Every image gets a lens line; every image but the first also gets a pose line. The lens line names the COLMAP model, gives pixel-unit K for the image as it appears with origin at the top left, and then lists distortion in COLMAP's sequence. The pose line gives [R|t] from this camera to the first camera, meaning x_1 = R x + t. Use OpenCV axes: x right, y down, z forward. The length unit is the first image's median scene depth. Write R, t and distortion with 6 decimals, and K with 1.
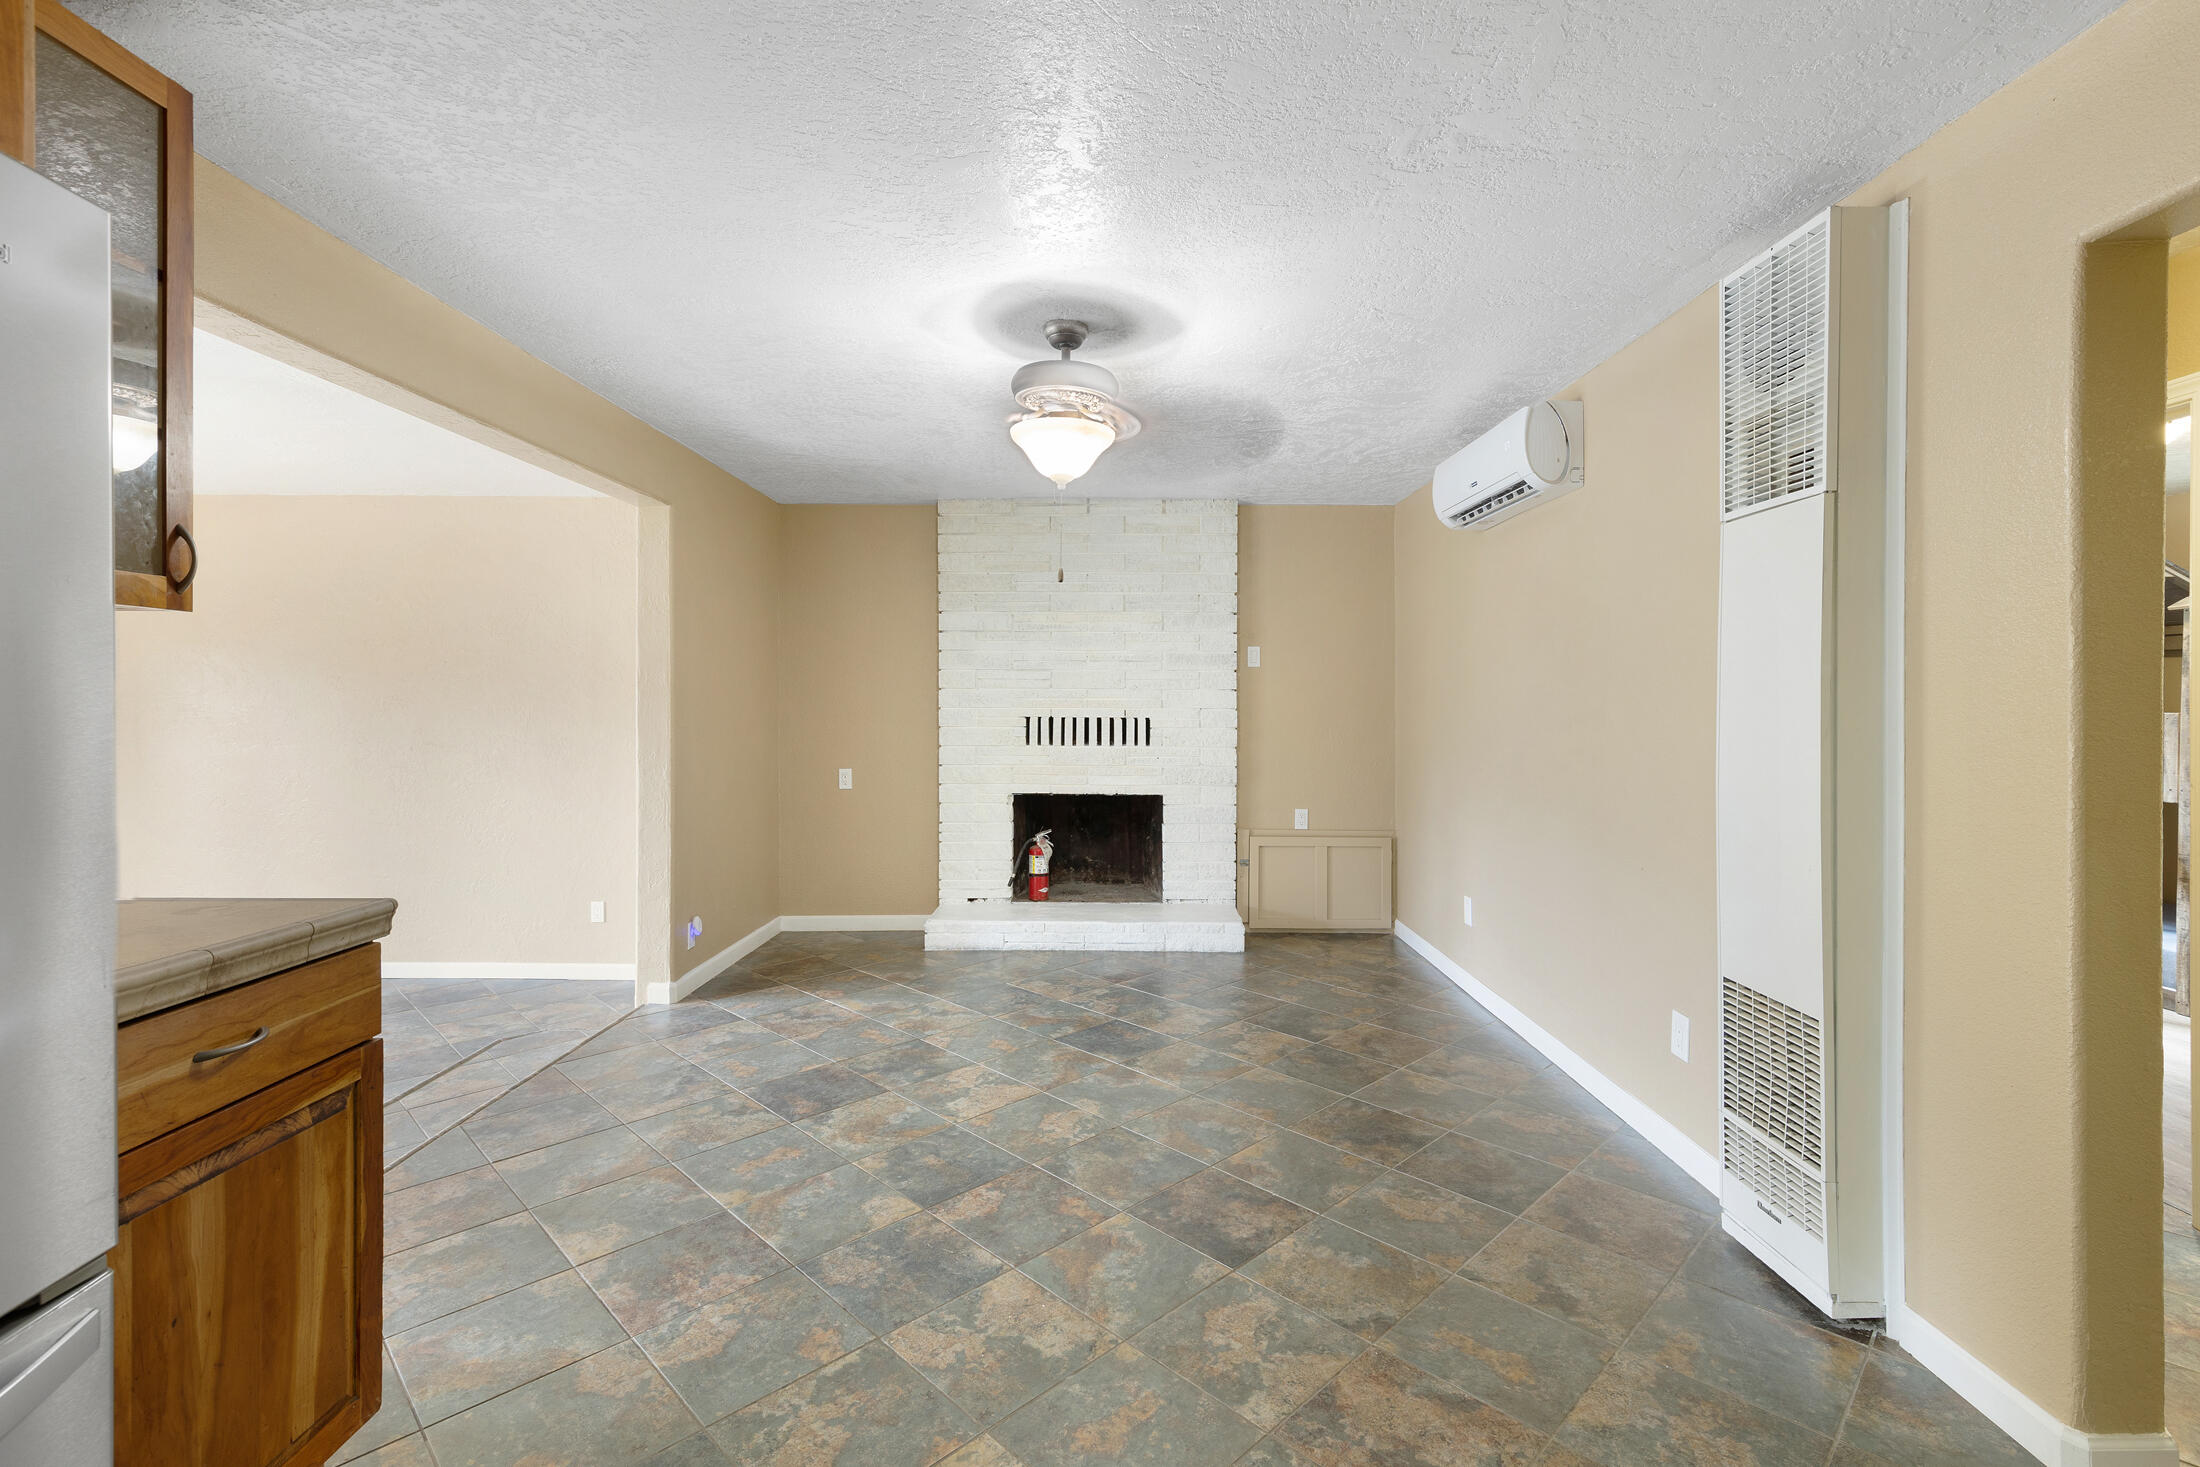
lens RADIAL K [[1000.5, 0, 1098.5], [0, 1000.5, 702.8], [0, 0, 1]] dist [0.007898, -0.001505]
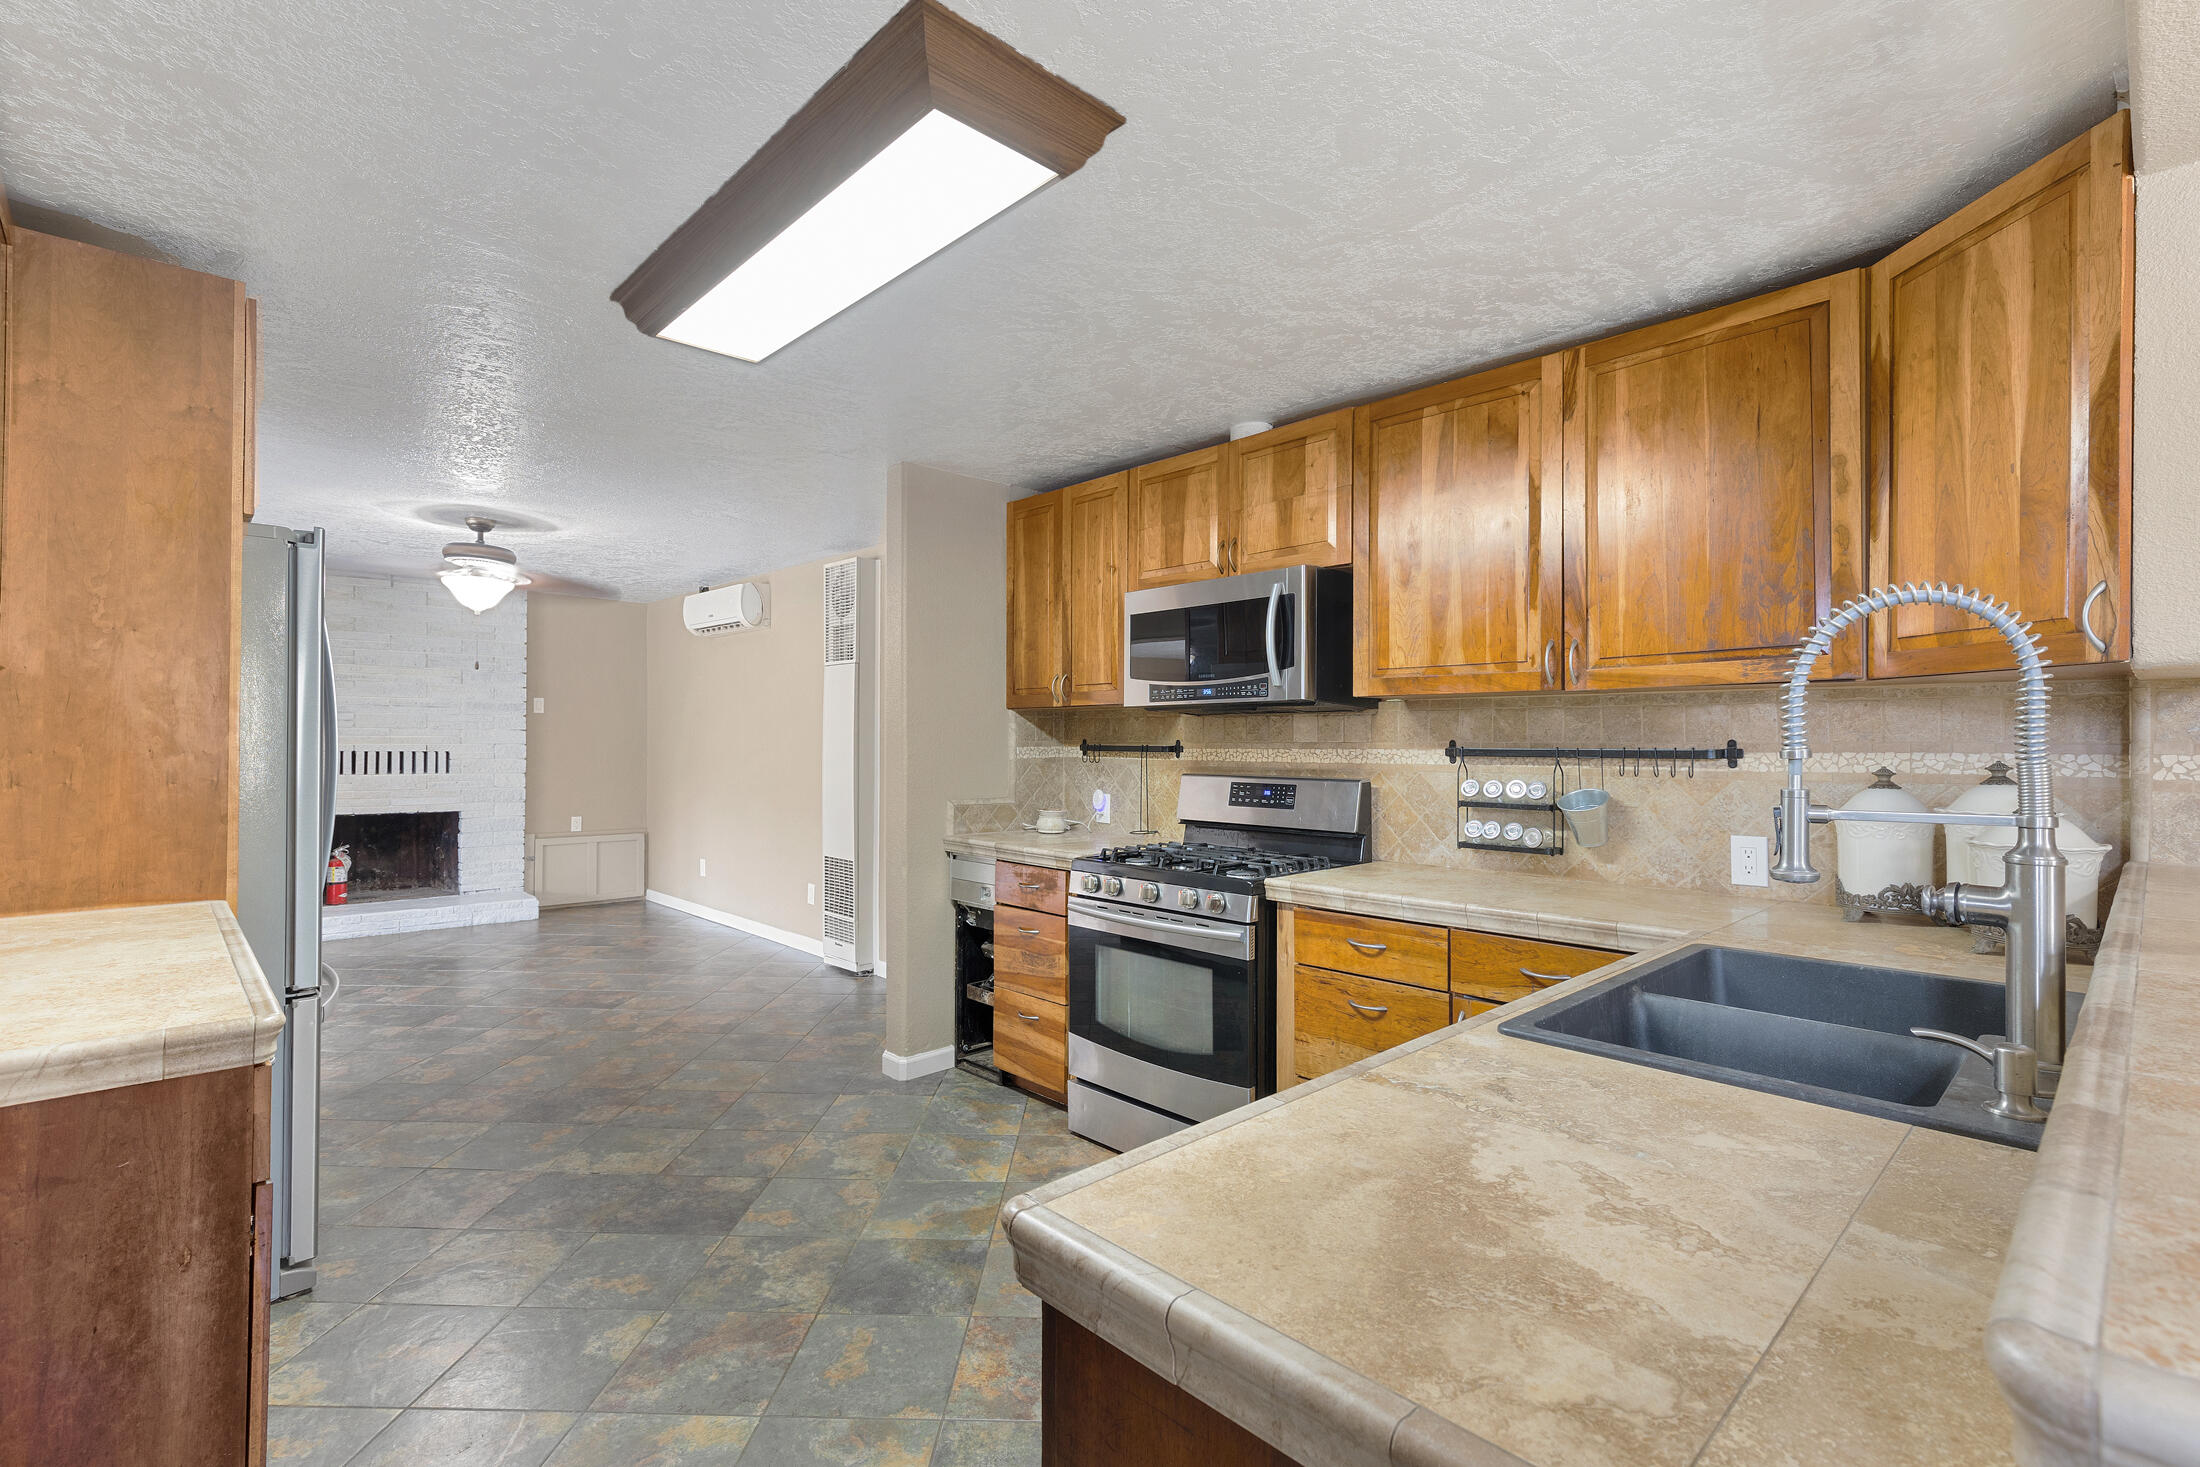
lens RADIAL K [[1000.5, 0, 1111.1], [0, 1000.5, 731.1], [0, 0, 1]] dist [0.007898, -0.001505]
pose [[0.711788, 0.006727, 0.702362, -0.251669], [-0.001129, 0.999964, -0.008433, -0.001750], [-0.702394, 0.005210, 0.711770, -0.521752]]
